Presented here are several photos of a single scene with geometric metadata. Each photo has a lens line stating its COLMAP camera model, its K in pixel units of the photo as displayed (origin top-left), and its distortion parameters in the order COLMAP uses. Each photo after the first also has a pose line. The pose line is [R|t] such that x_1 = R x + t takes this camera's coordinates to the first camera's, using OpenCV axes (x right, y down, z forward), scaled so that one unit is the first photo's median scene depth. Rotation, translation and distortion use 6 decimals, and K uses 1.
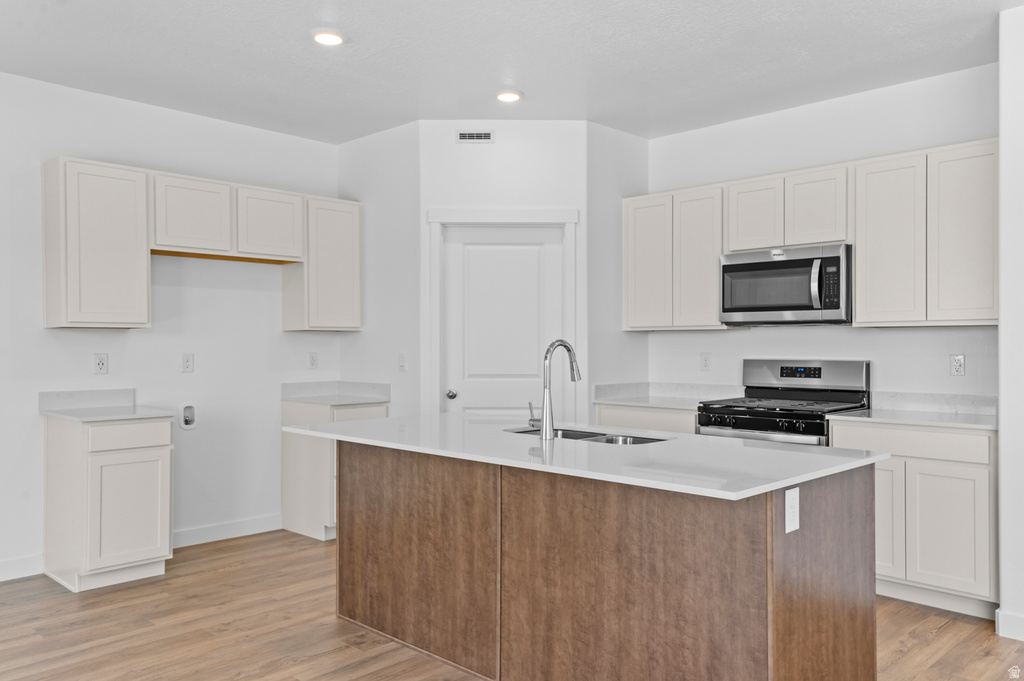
lens RADIAL K [[798.5, 0, 504.1], [0, 798.5, 345.6], [0, 0, 1]] dist [0.043932, 0.010517]
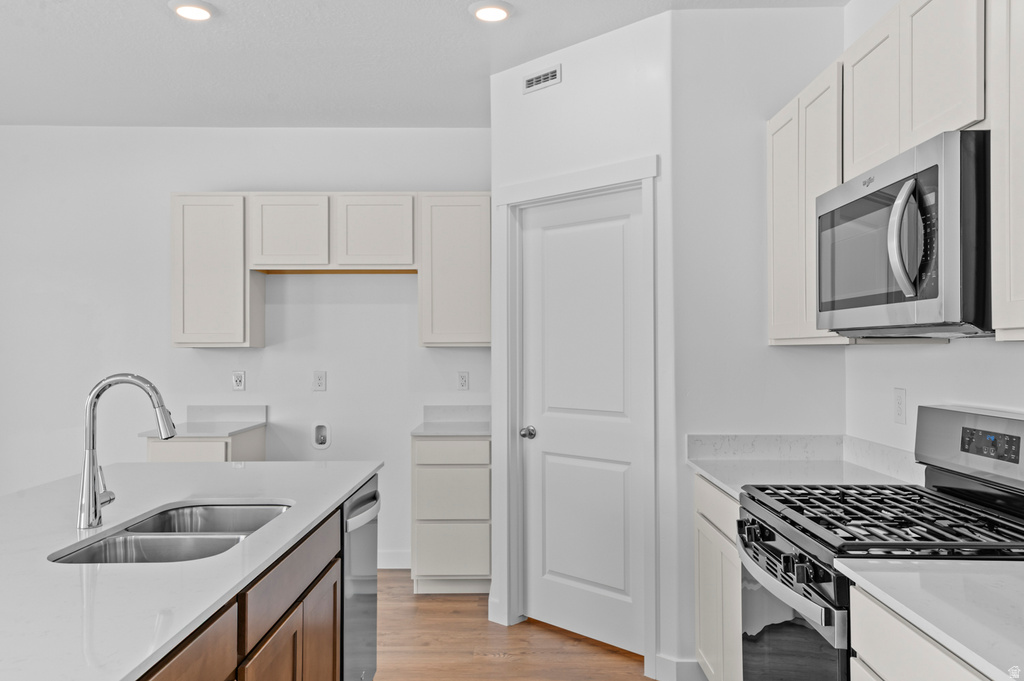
lens RADIAL K [[798.5, 0, 512.3], [0, 798.5, 343.6], [0, 0, 1]] dist [0.043932, 0.010517]
pose [[0.694870, -0.005947, -0.719111, 0.503425], [0.001138, 0.999974, -0.007170, -0.018010], [0.719134, 0.004164, 0.694859, 0.514790]]
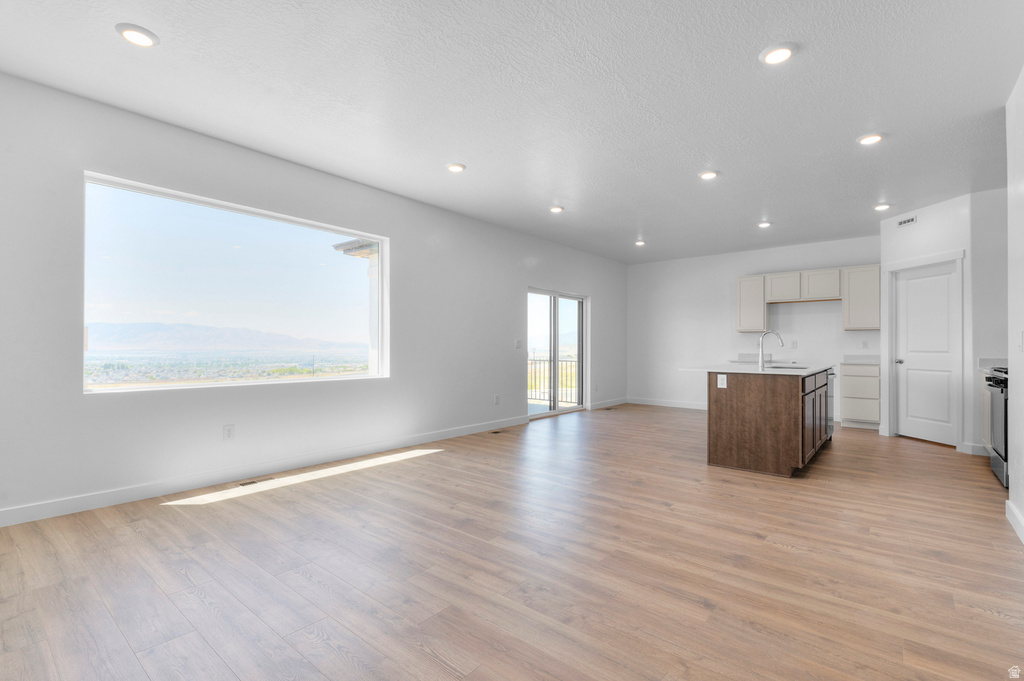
lens RADIAL K [[463.3, 0, 509.3], [0, 463.3, 344.8], [0, 0, 1]] dist [0.004578, -0.001857]
pose [[0.070408, -0.005111, -0.997505, 1.044791], [-0.005942, 0.999967, -0.005543, 0.037036], [0.997501, 0.006318, 0.070376, 0.011910]]
